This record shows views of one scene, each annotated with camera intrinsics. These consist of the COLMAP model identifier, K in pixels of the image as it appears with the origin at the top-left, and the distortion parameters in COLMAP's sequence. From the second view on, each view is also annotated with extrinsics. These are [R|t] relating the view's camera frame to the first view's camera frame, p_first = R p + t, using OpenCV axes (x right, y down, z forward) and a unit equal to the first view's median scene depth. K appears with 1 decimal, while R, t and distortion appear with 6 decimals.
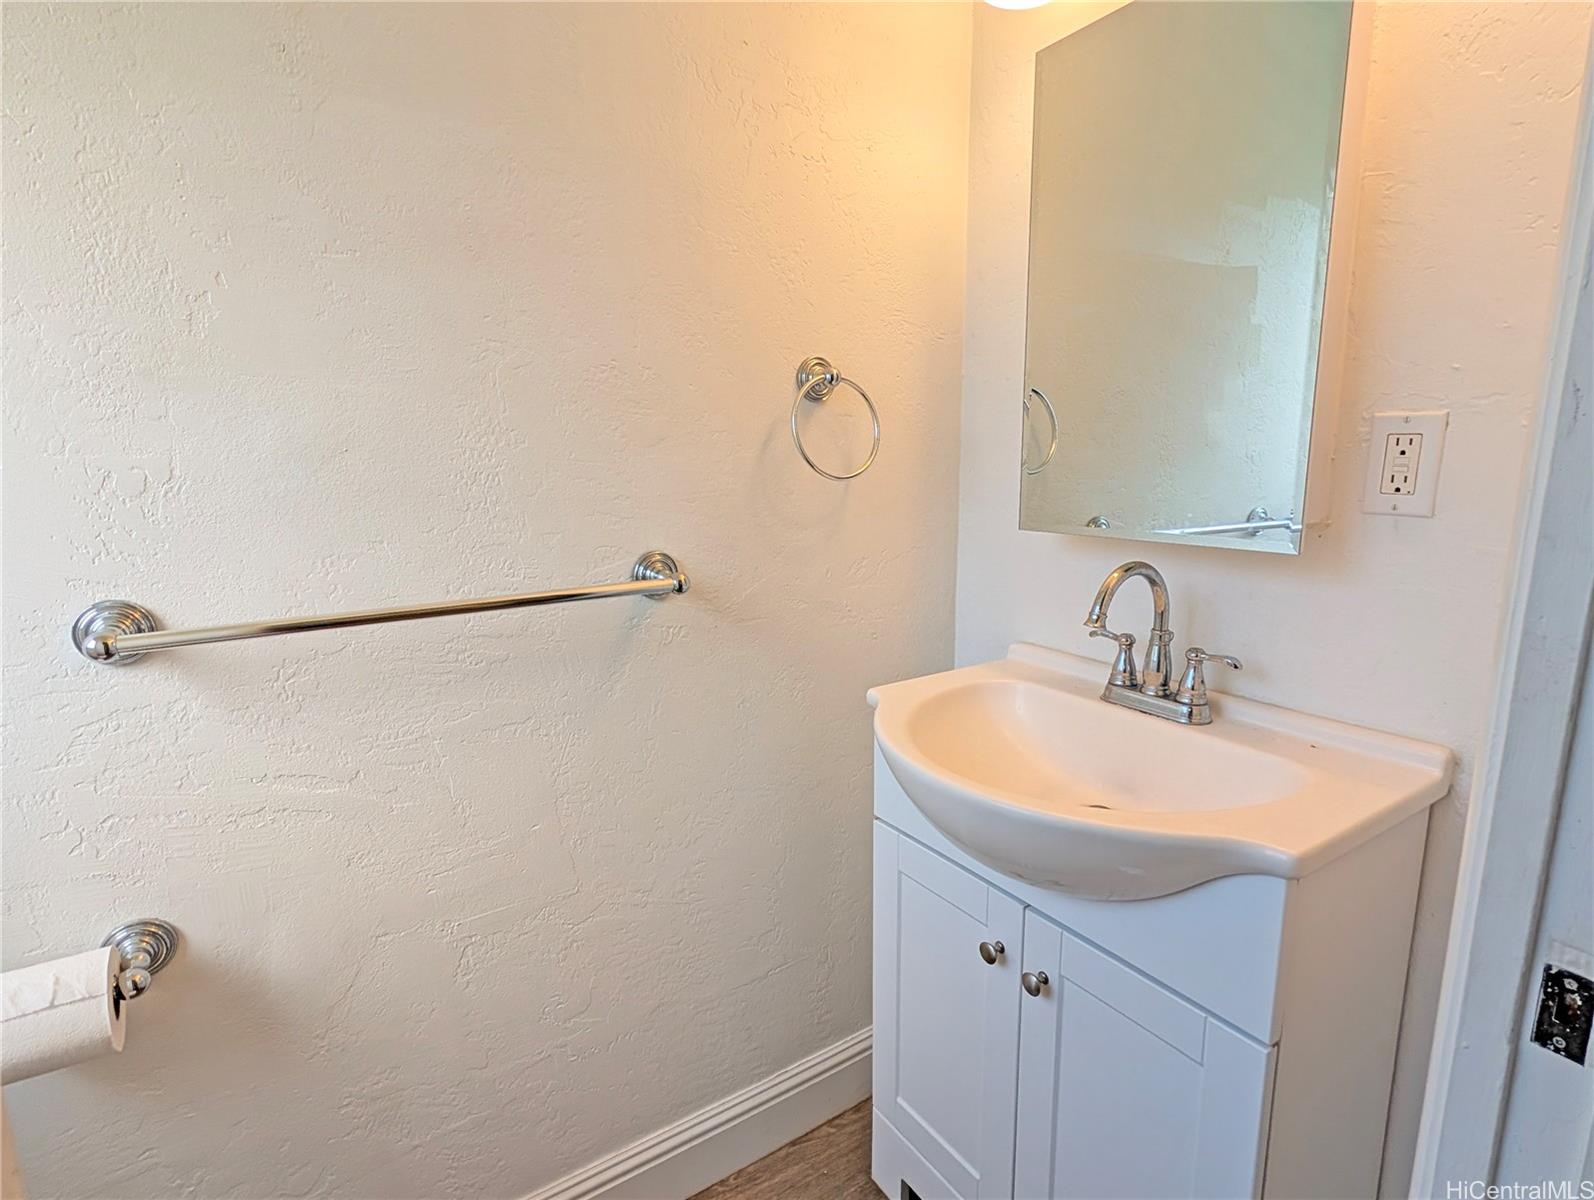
lens RADIAL K [[810.9, 0, 799.0], [0, 810.9, 603.1], [0, 0, 1]] dist [0.004375, 0.000222]
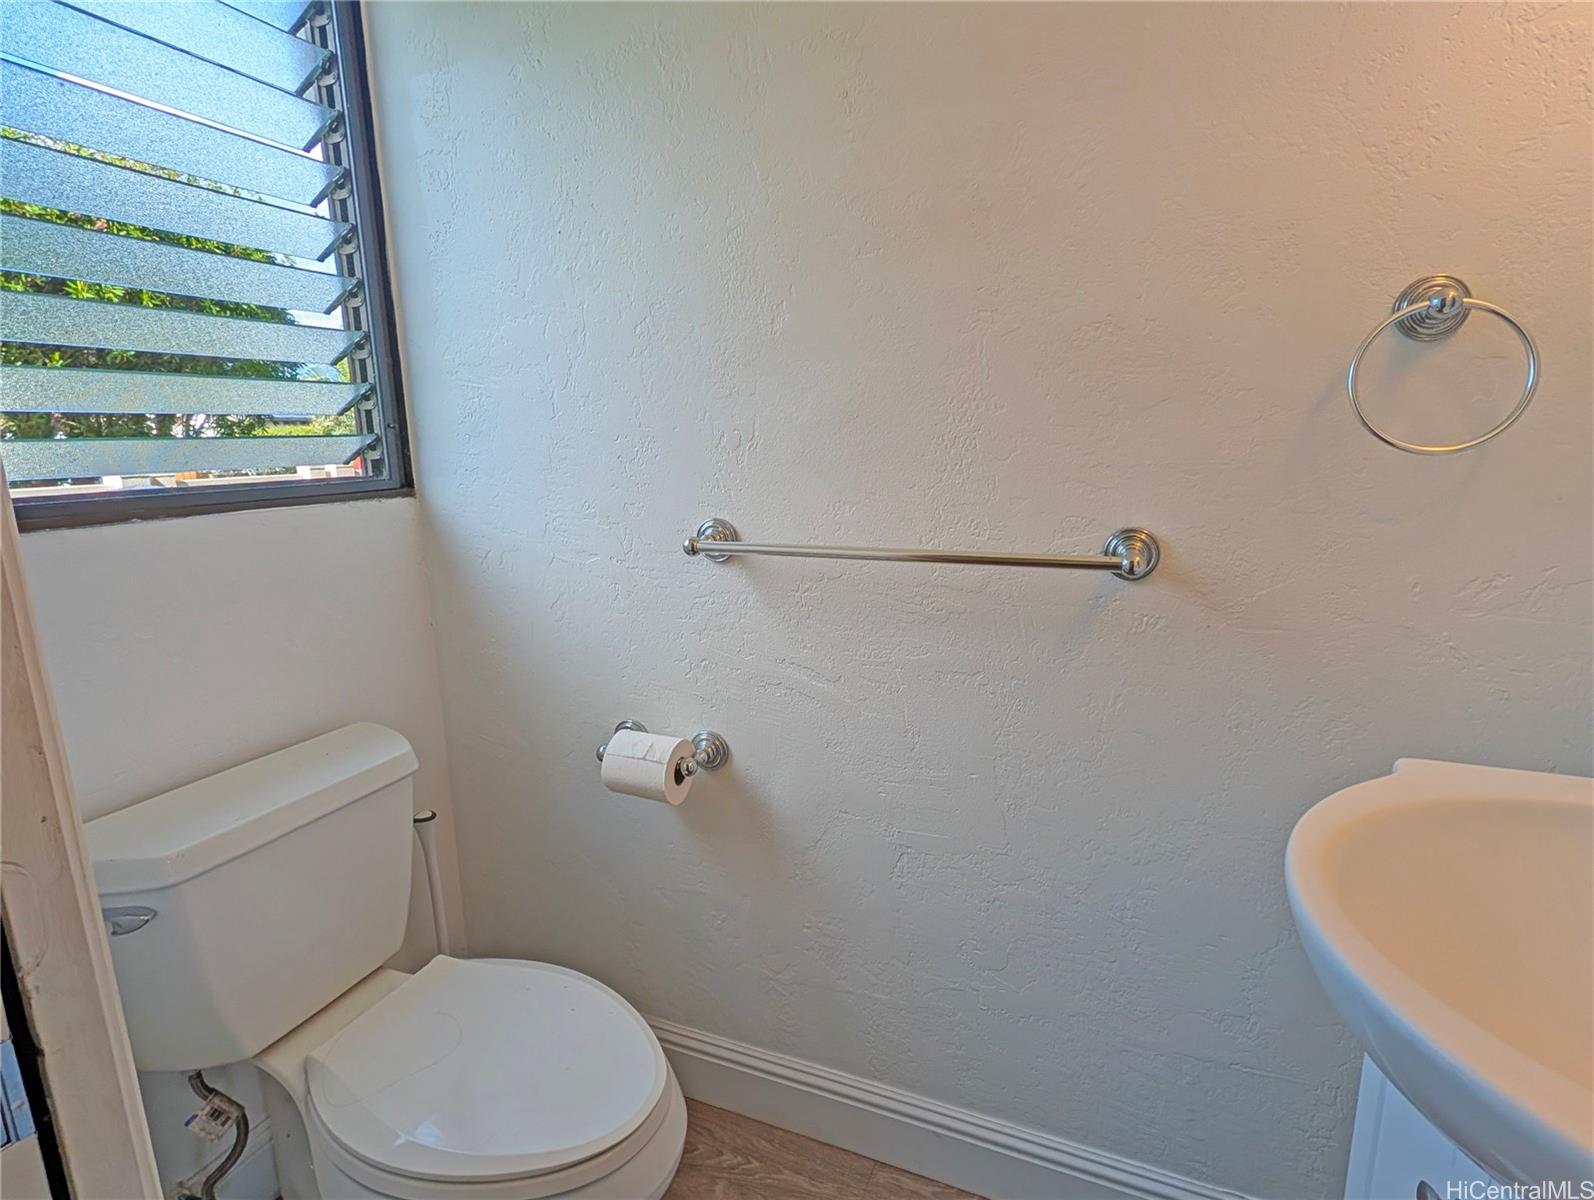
lens RADIAL K [[810.9, 0, 789.4], [0, 810.9, 597.0], [0, 0, 1]] dist [0.004375, 0.000222]
pose [[0.570476, 0.170701, -0.803379, 0.372774], [-0.145730, 0.983680, 0.105528, -0.030533], [0.808282, 0.056876, 0.586042, 0.192087]]
